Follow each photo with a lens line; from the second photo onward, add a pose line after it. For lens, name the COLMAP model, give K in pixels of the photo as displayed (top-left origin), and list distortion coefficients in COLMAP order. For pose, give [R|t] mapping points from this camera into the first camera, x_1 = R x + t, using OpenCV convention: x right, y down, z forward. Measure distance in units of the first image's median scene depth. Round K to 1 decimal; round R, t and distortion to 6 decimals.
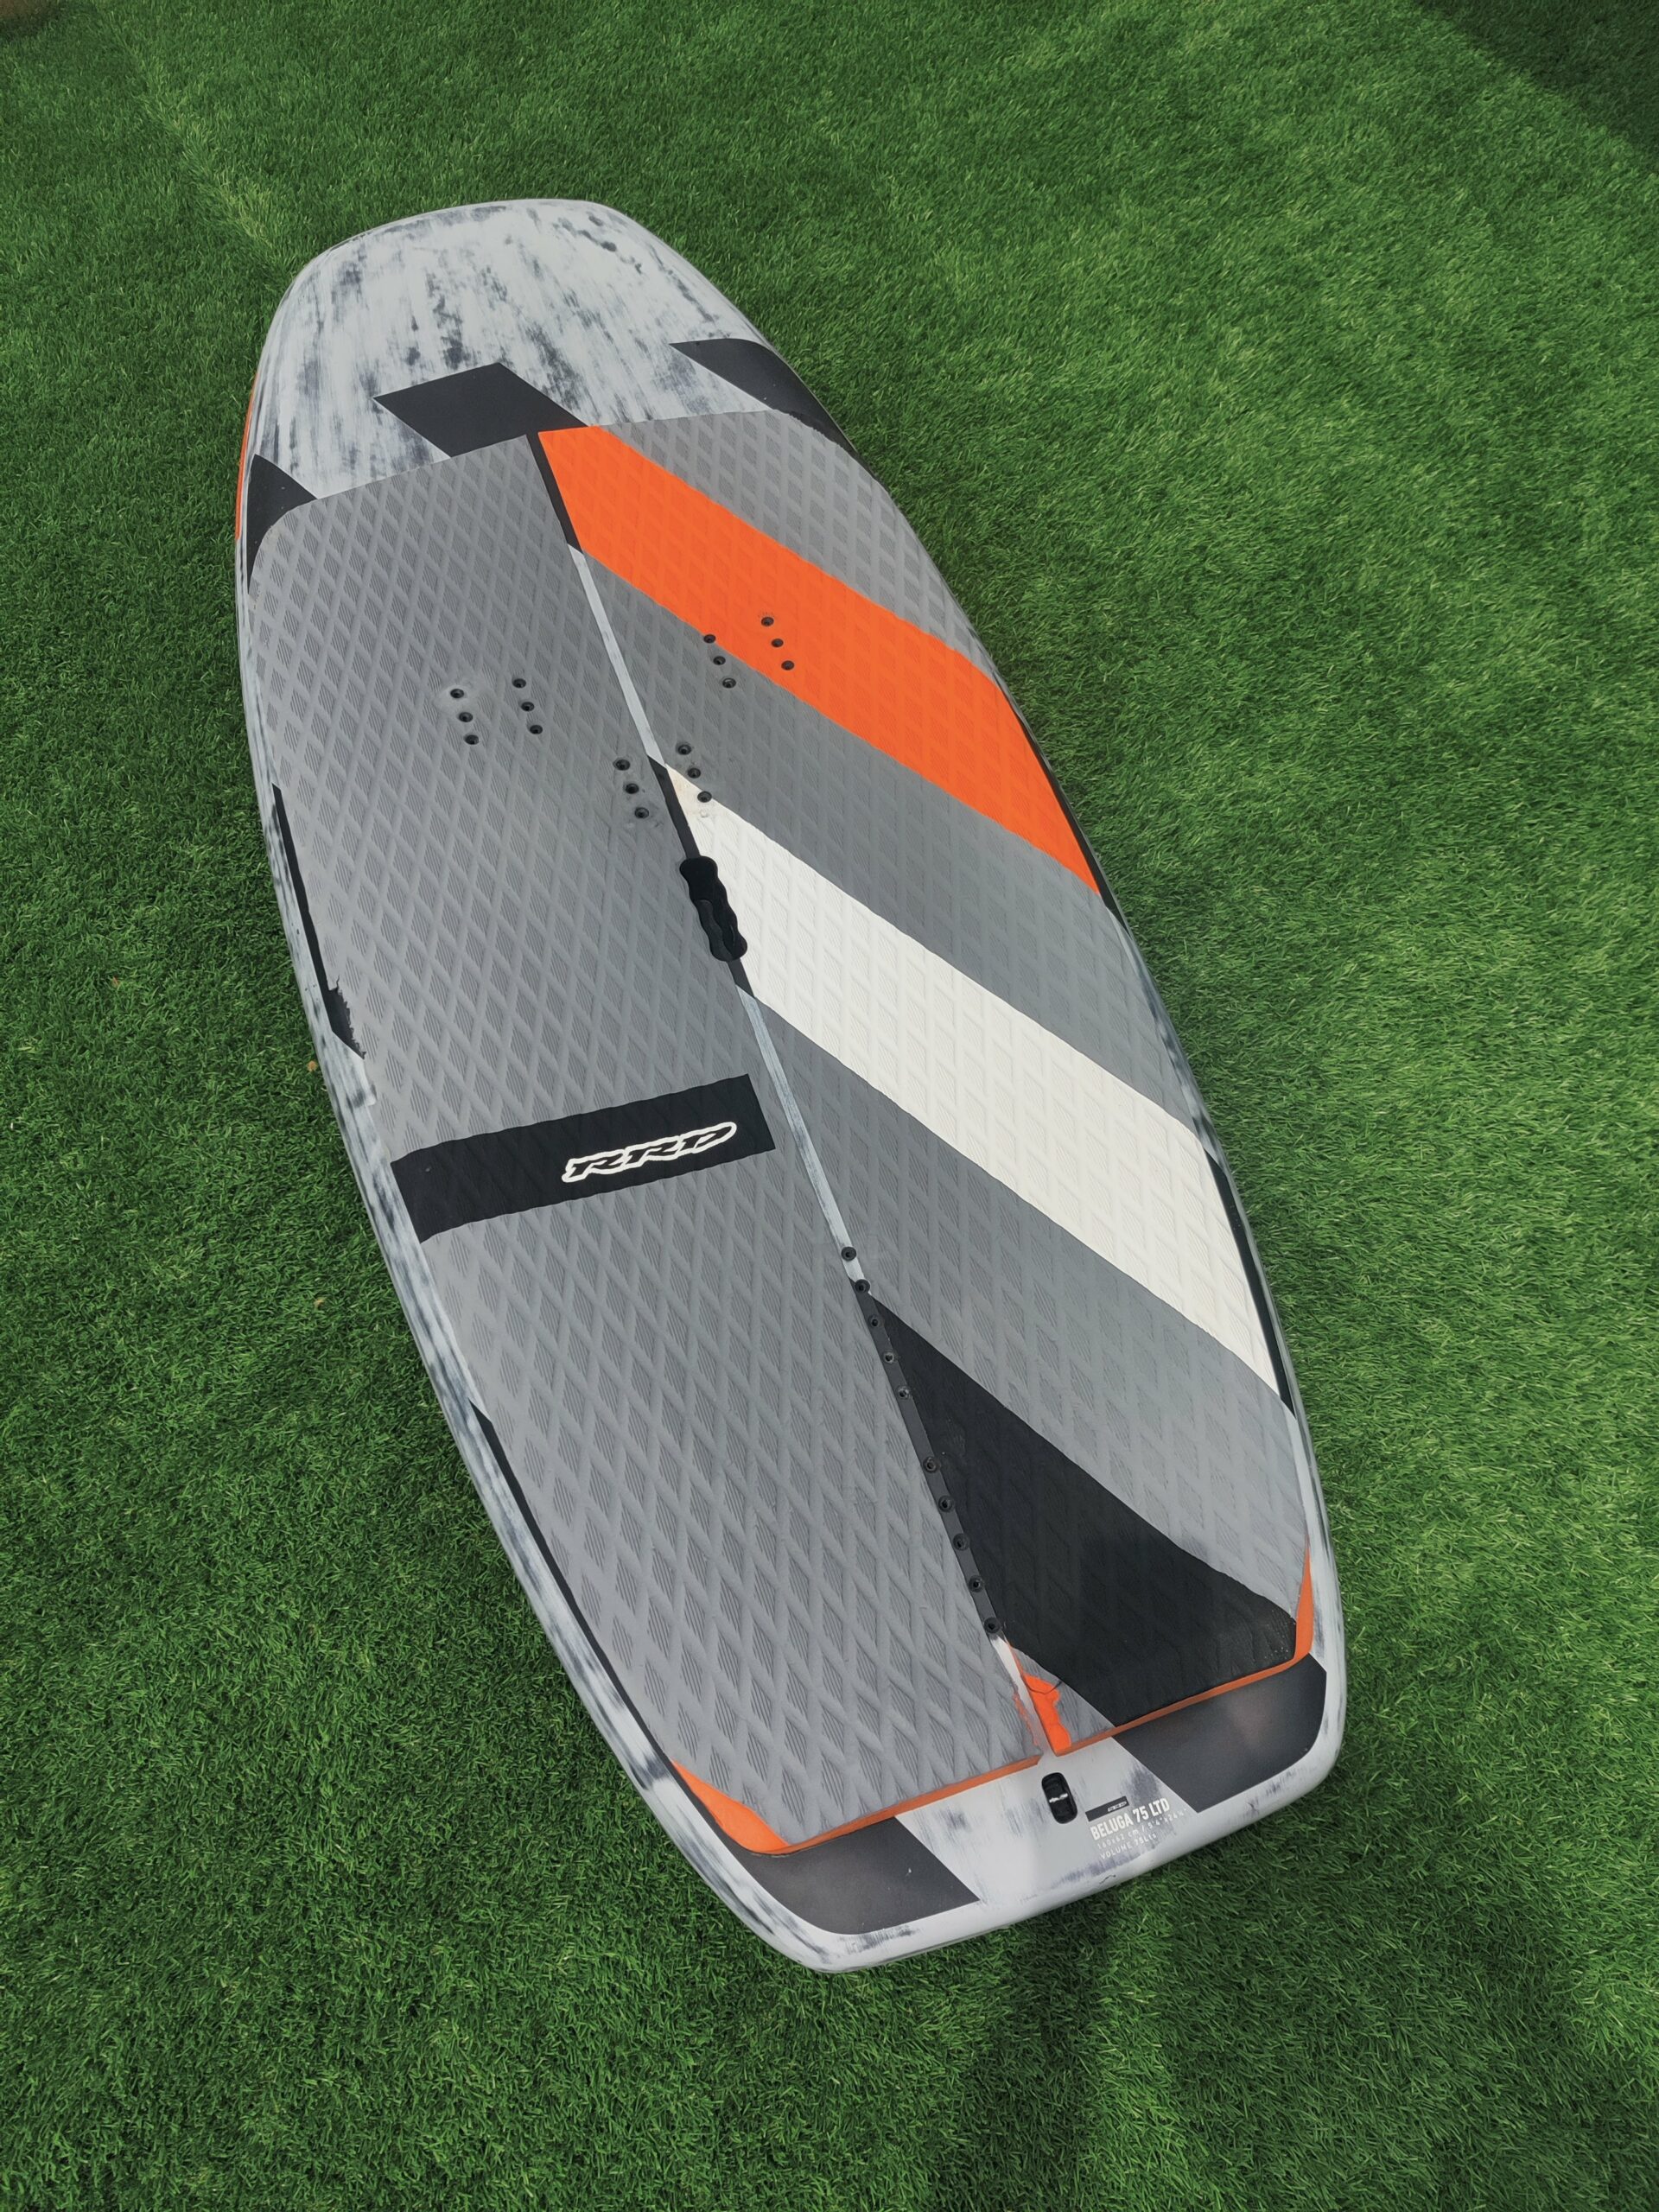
lens RADIAL K [[1716.6, 0, 834.7], [0, 1716.6, 1055.8], [0, 0, 1]] dist [0.066033, -0.180864]
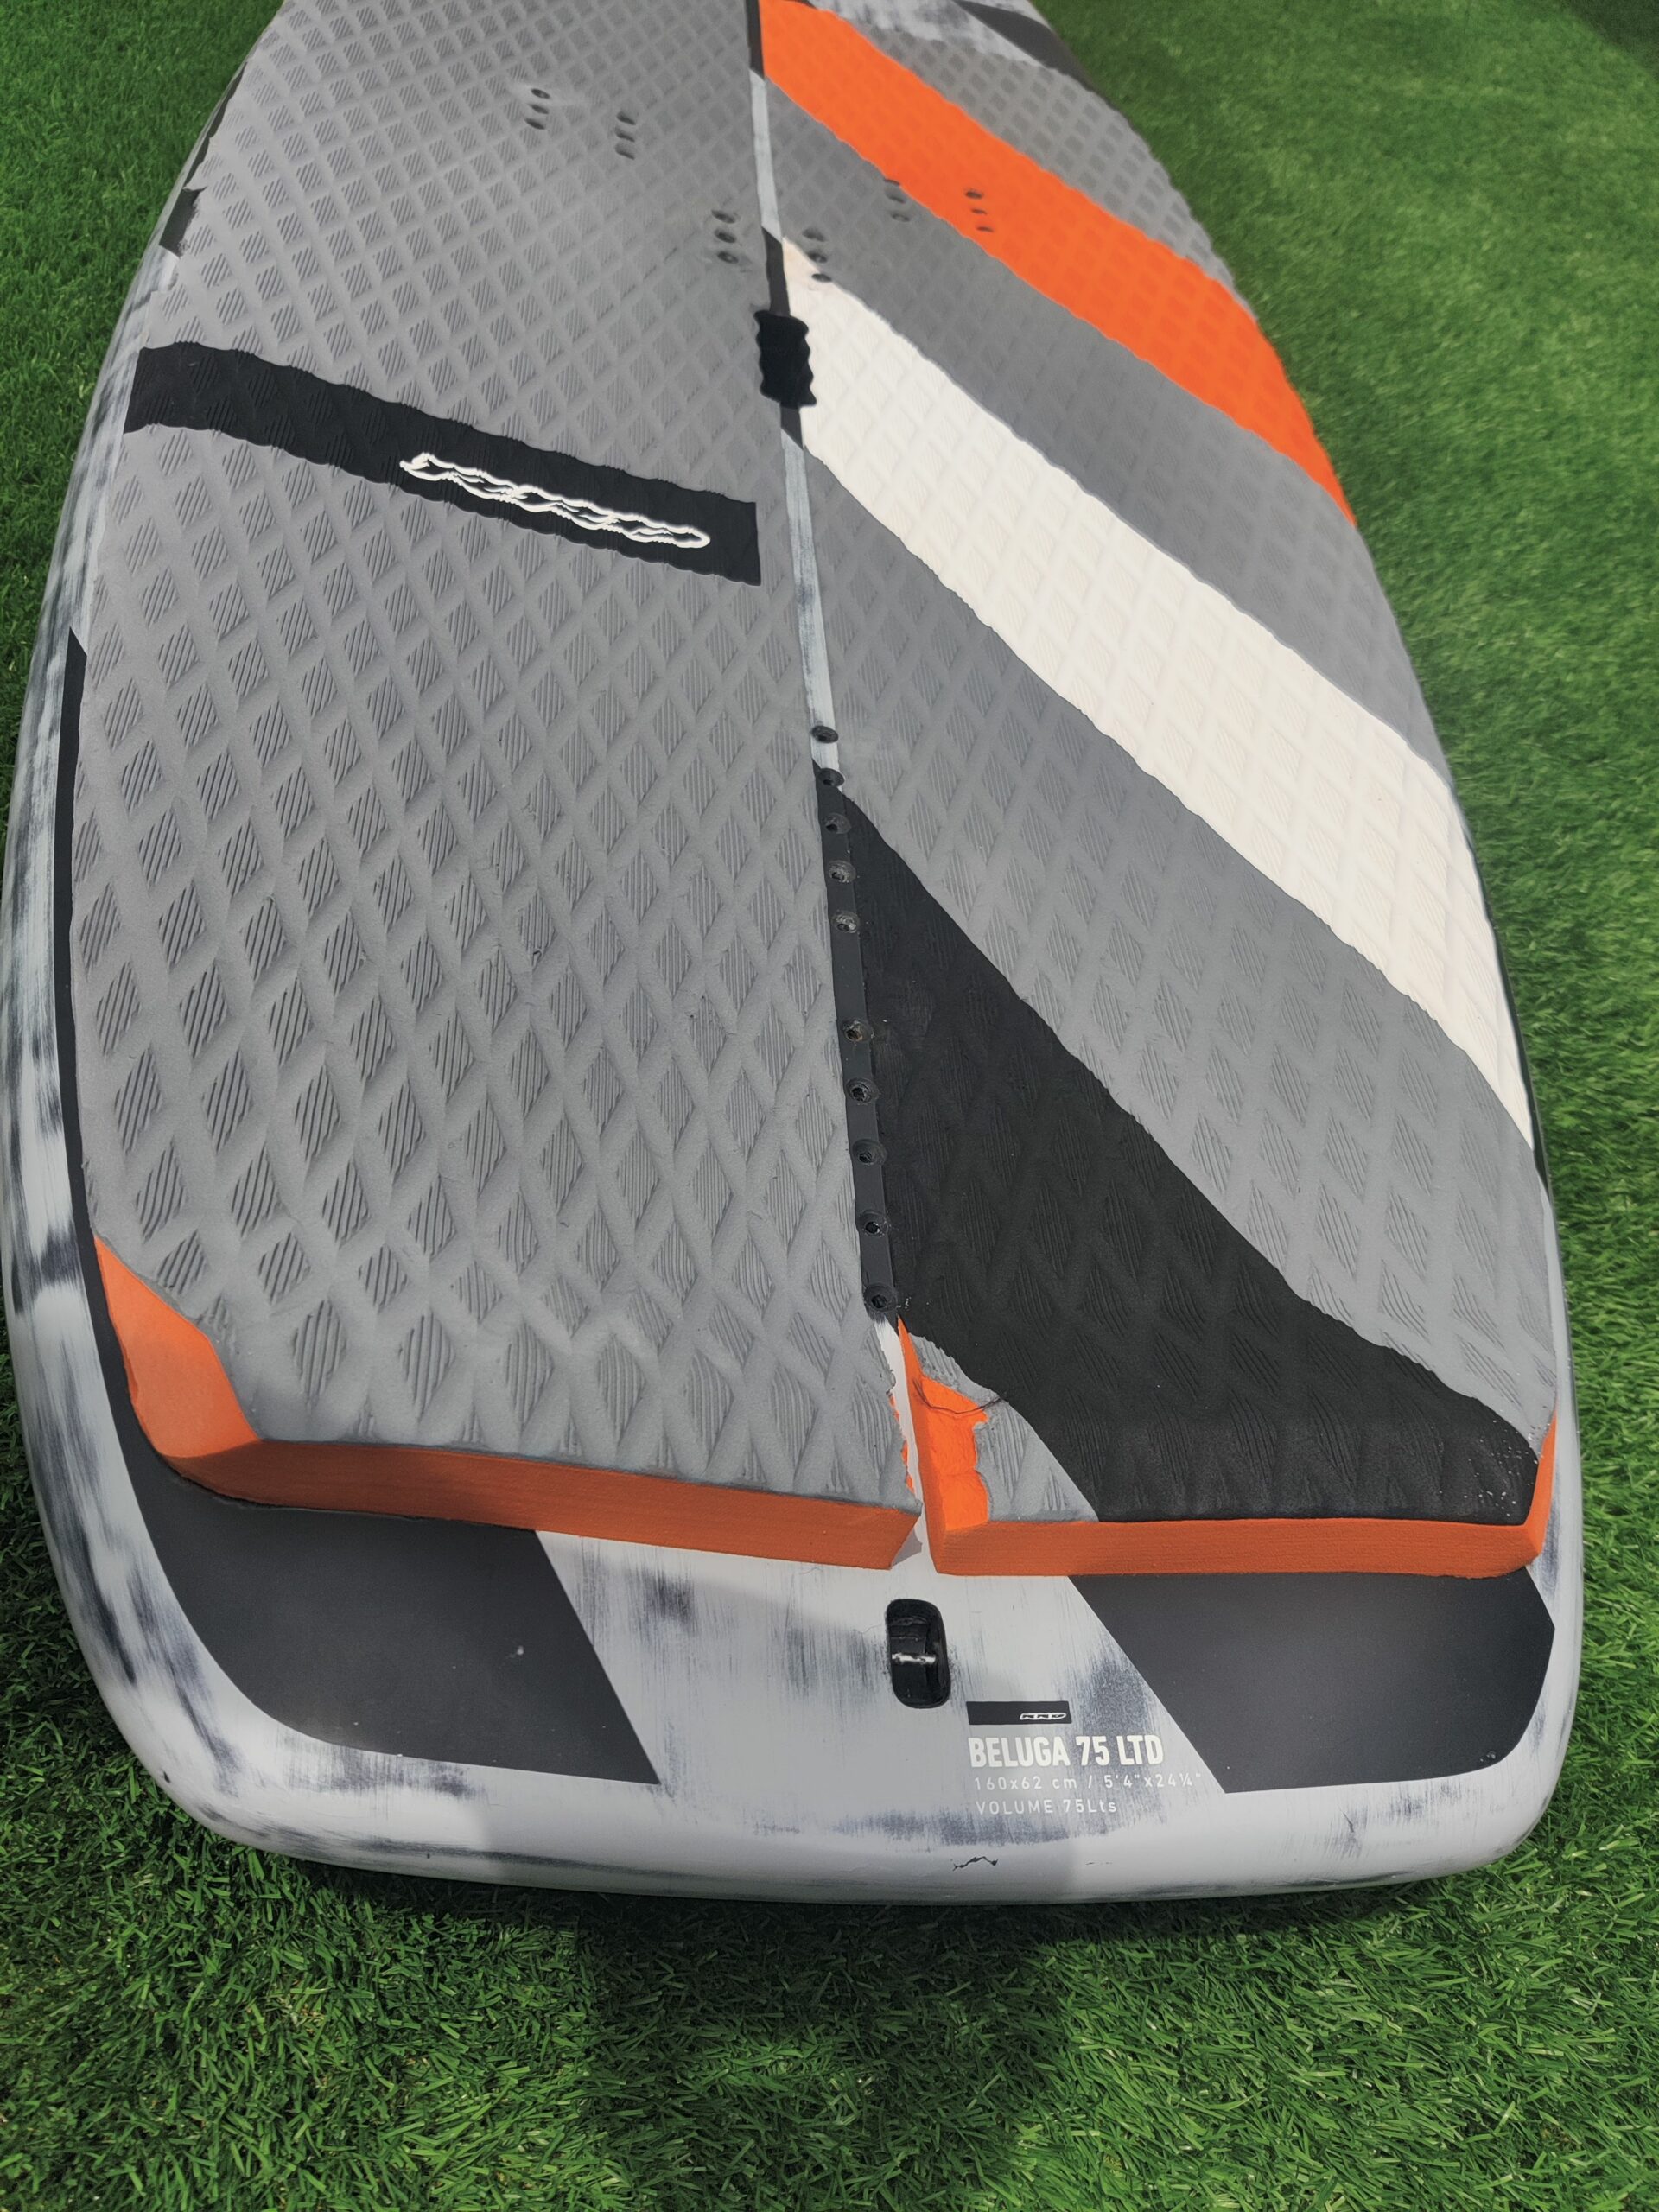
lens RADIAL K [[1716.6, 0, 834.7], [0, 1716.6, 1055.8], [0, 0, 1]] dist [0.066033, -0.180864]
pose [[0.944213, 0.326719, -0.041422, 0.062041], [-0.327108, 0.915784, -0.233110, 0.307659], [-0.038228, 0.233655, 0.971568, 0.427420]]
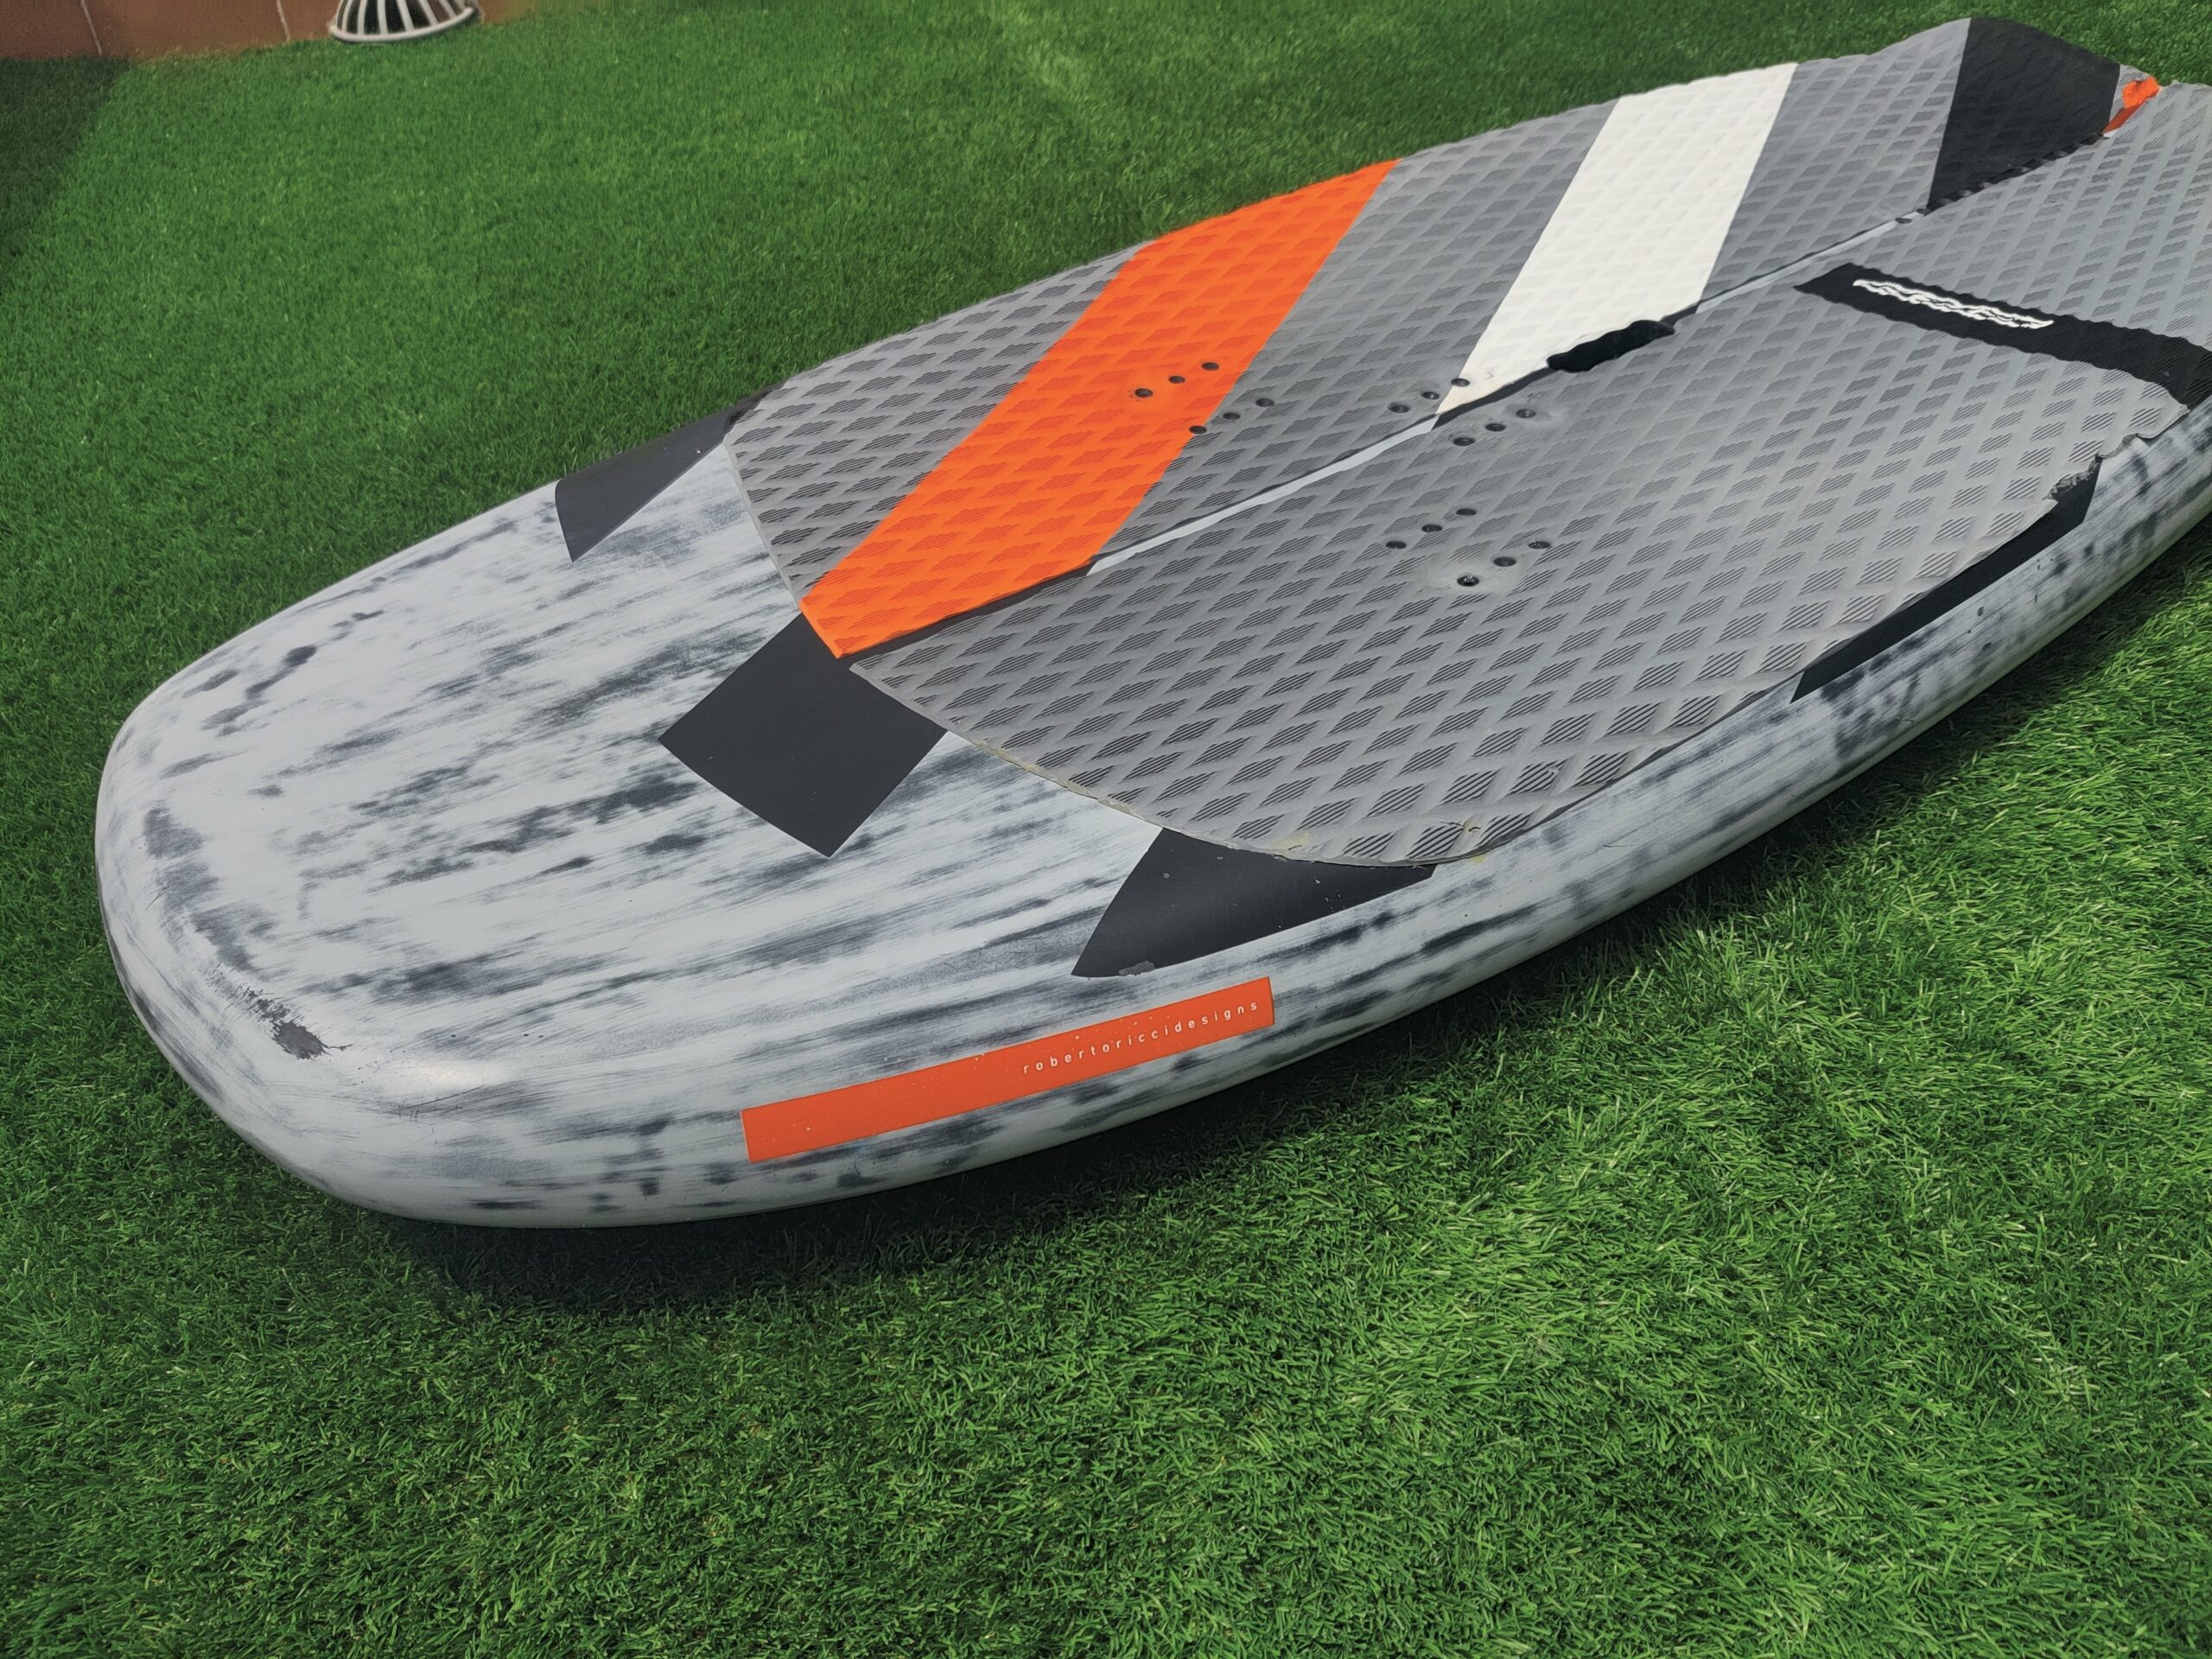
lens RADIAL K [[1691.5, 0, 1106.0], [0, 1691.5, 829.5], [0, 0, 1]] dist [0.081091, -0.285728]
pose [[-0.302887, -0.639682, 0.706447, -0.723558], [0.828369, 0.189820, 0.527041, -0.673927], [-0.471236, 0.744833, 0.472399, 0.914254]]
